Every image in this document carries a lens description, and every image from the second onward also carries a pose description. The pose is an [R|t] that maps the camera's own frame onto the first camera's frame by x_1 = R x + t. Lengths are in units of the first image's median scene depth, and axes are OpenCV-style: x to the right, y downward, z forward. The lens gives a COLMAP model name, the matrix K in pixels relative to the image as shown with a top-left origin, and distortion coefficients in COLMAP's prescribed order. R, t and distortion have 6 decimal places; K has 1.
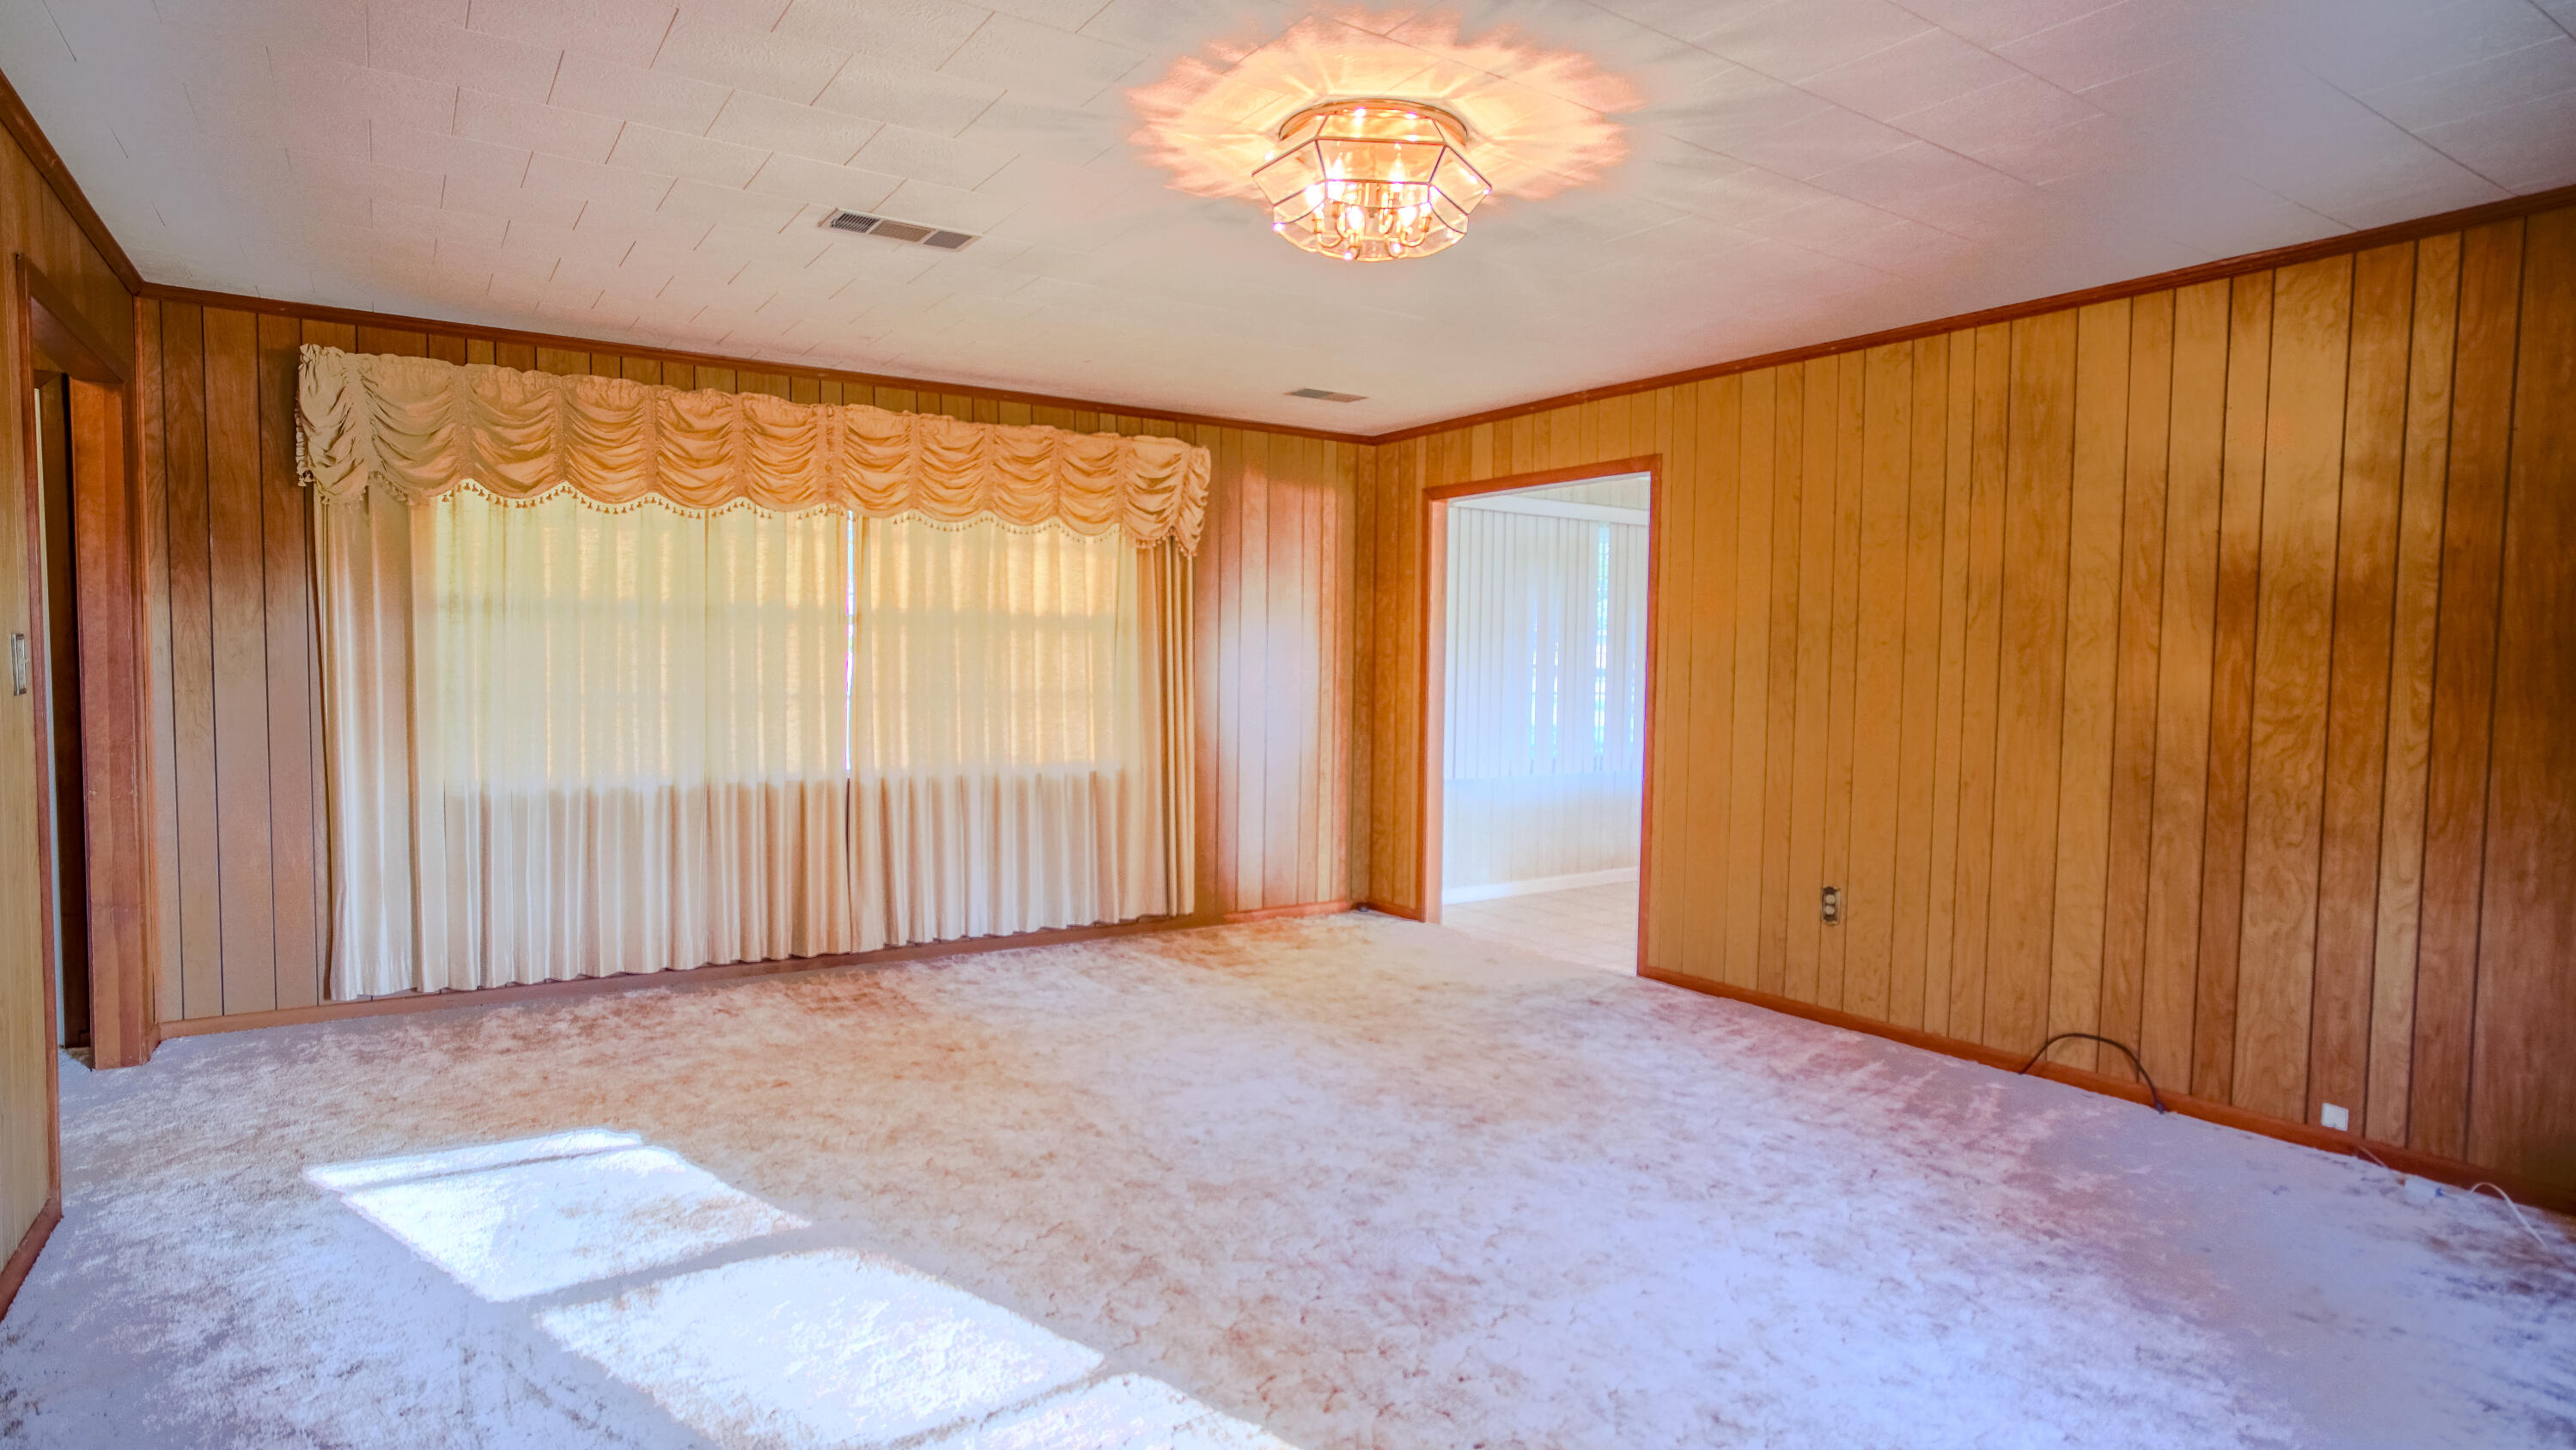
lens RADIAL K [[1375.0, 0, 1288.0], [0, 1375.0, 725.0], [0, 0, 1]] dist [-0.032137, 0.000029]
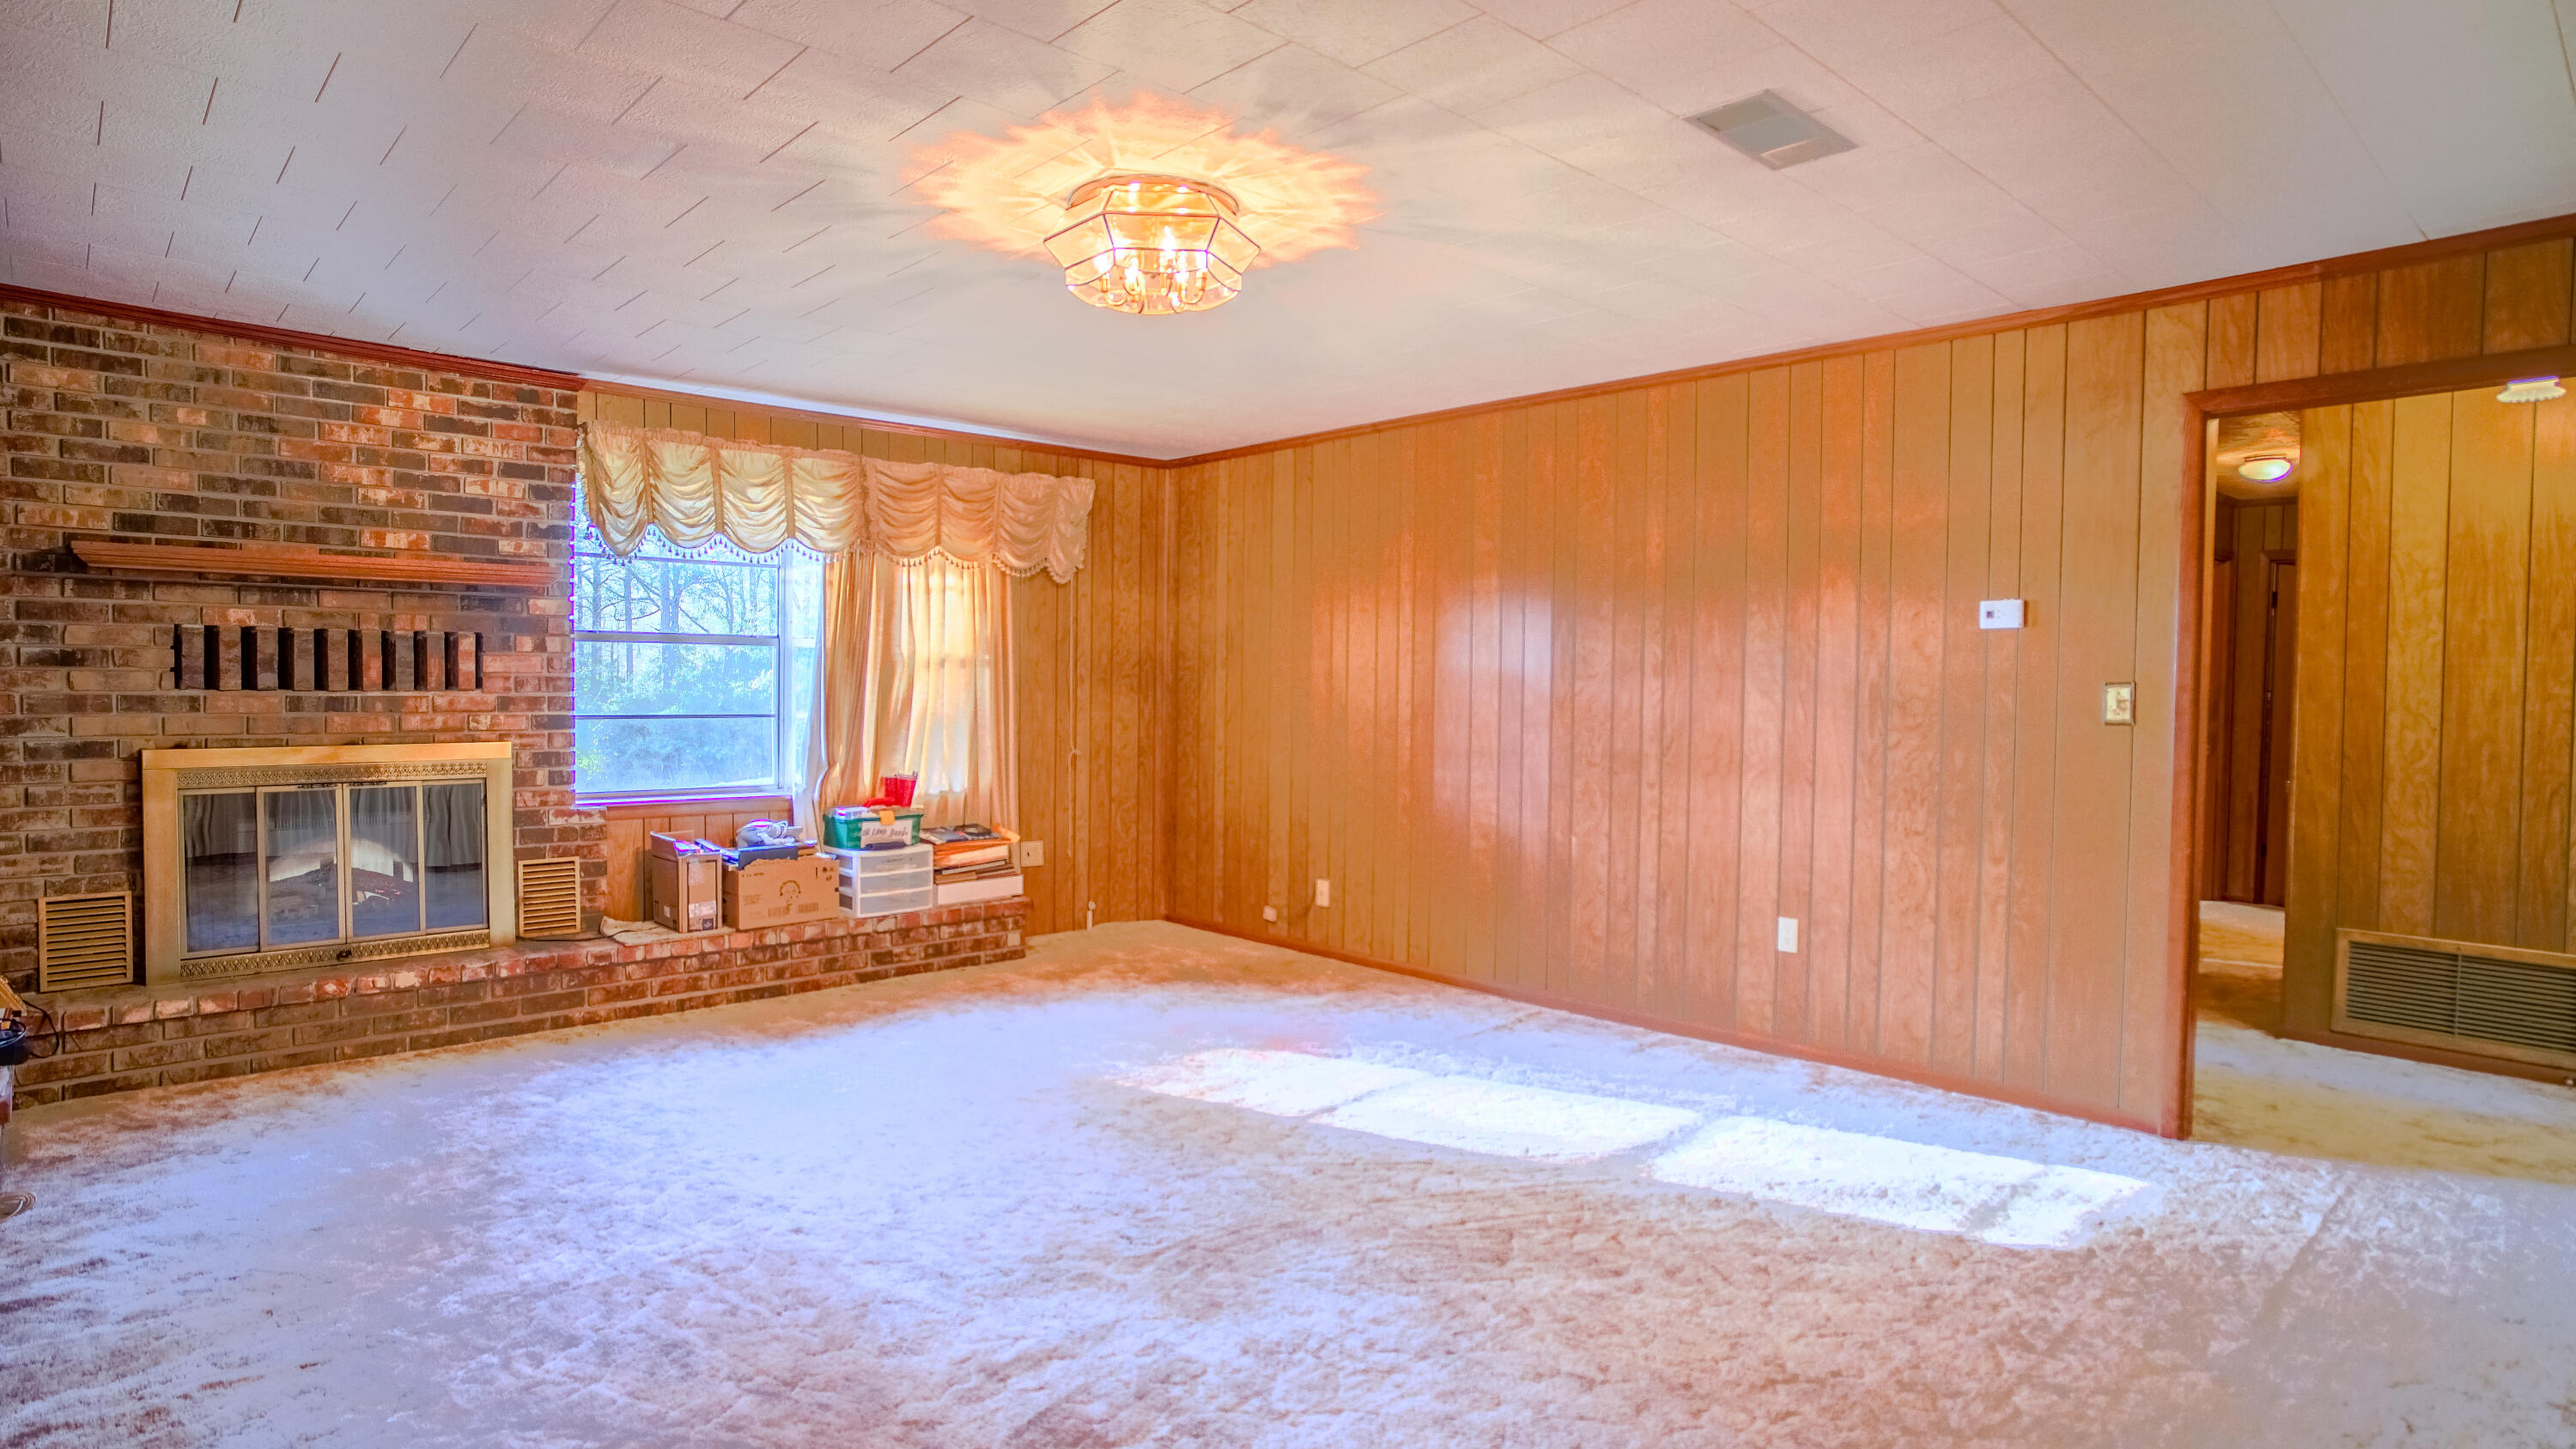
lens RADIAL K [[1370.2, 0, 1283.7], [0, 1370.2, 729.6], [0, 0, 1]] dist [-0.060723, 0.044099]
pose [[-0.987139, -0.018982, -0.158732, 0.107127], [-0.032701, 0.995906, 0.084272, -0.090336], [0.156483, 0.088379, -0.983719, 1.846141]]
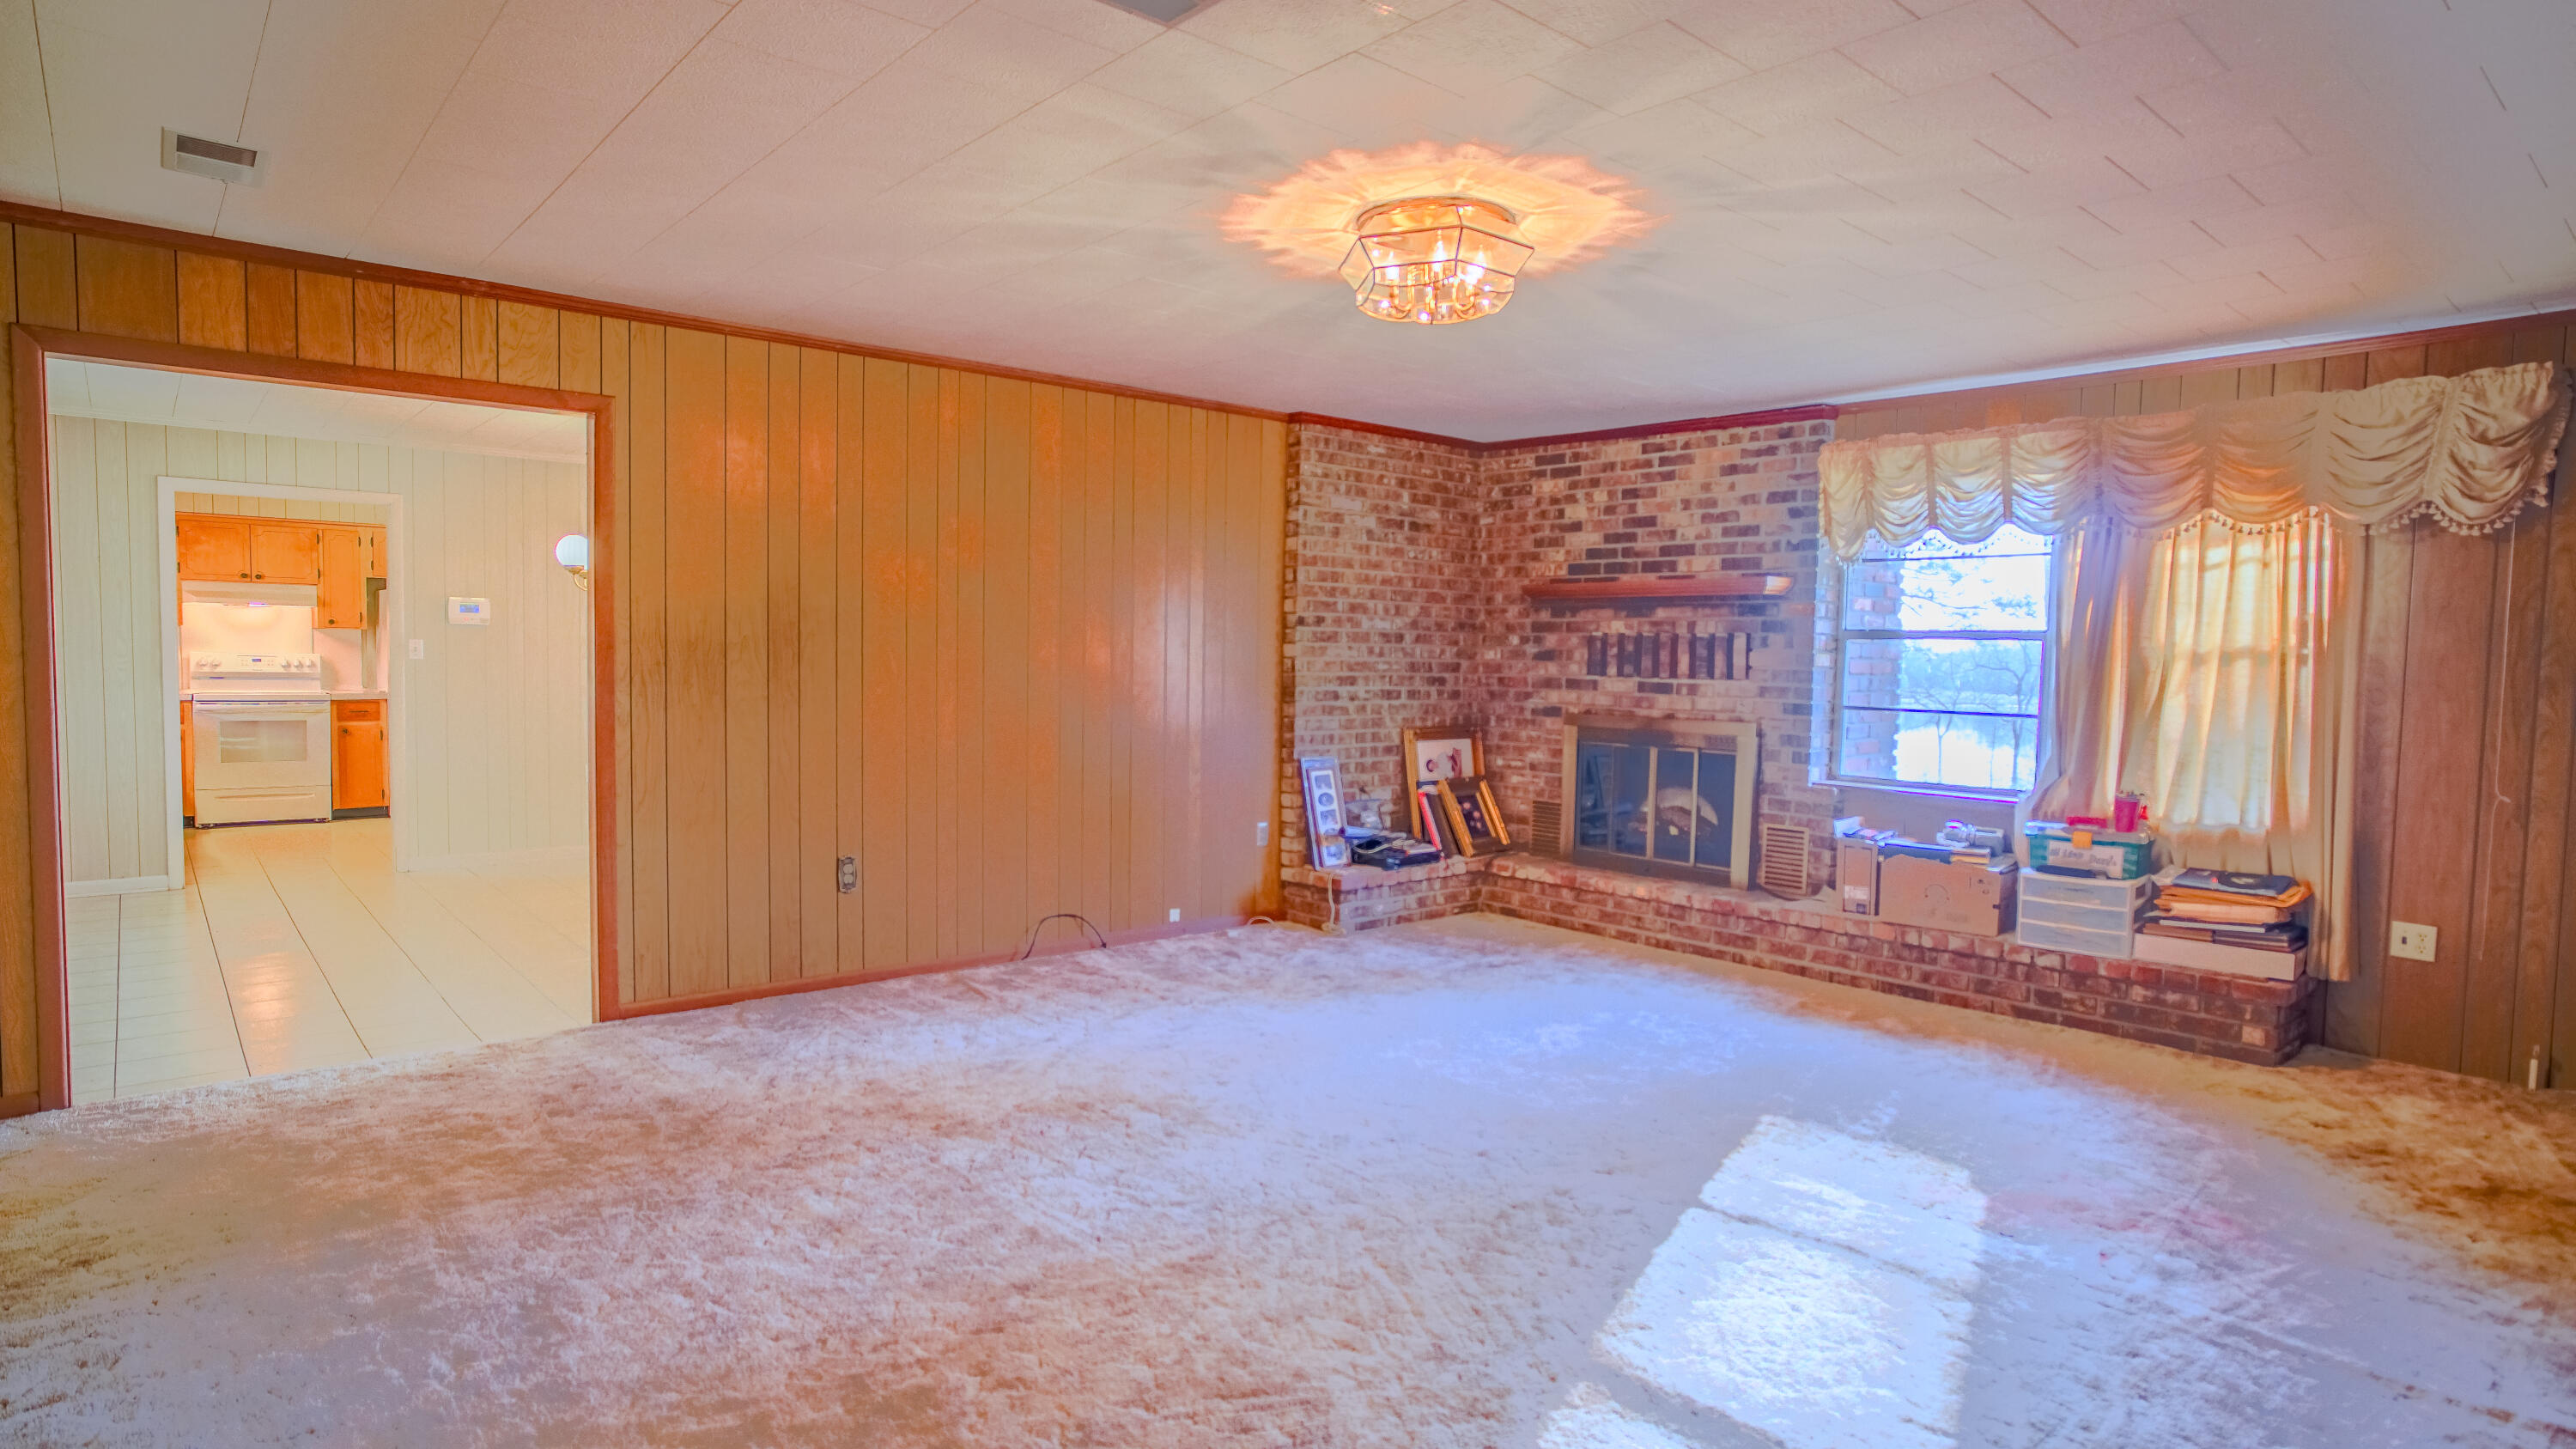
lens RADIAL K [[1370.2, 0, 1283.7], [0, 1370.2, 729.6], [0, 0, 1]] dist [-0.060723, 0.044099]
pose [[-0.126503, -0.070851, 0.989433, -0.974855], [0.030159, 0.996710, 0.075228, -0.071332], [-0.991508, 0.039357, -0.123950, 1.120648]]
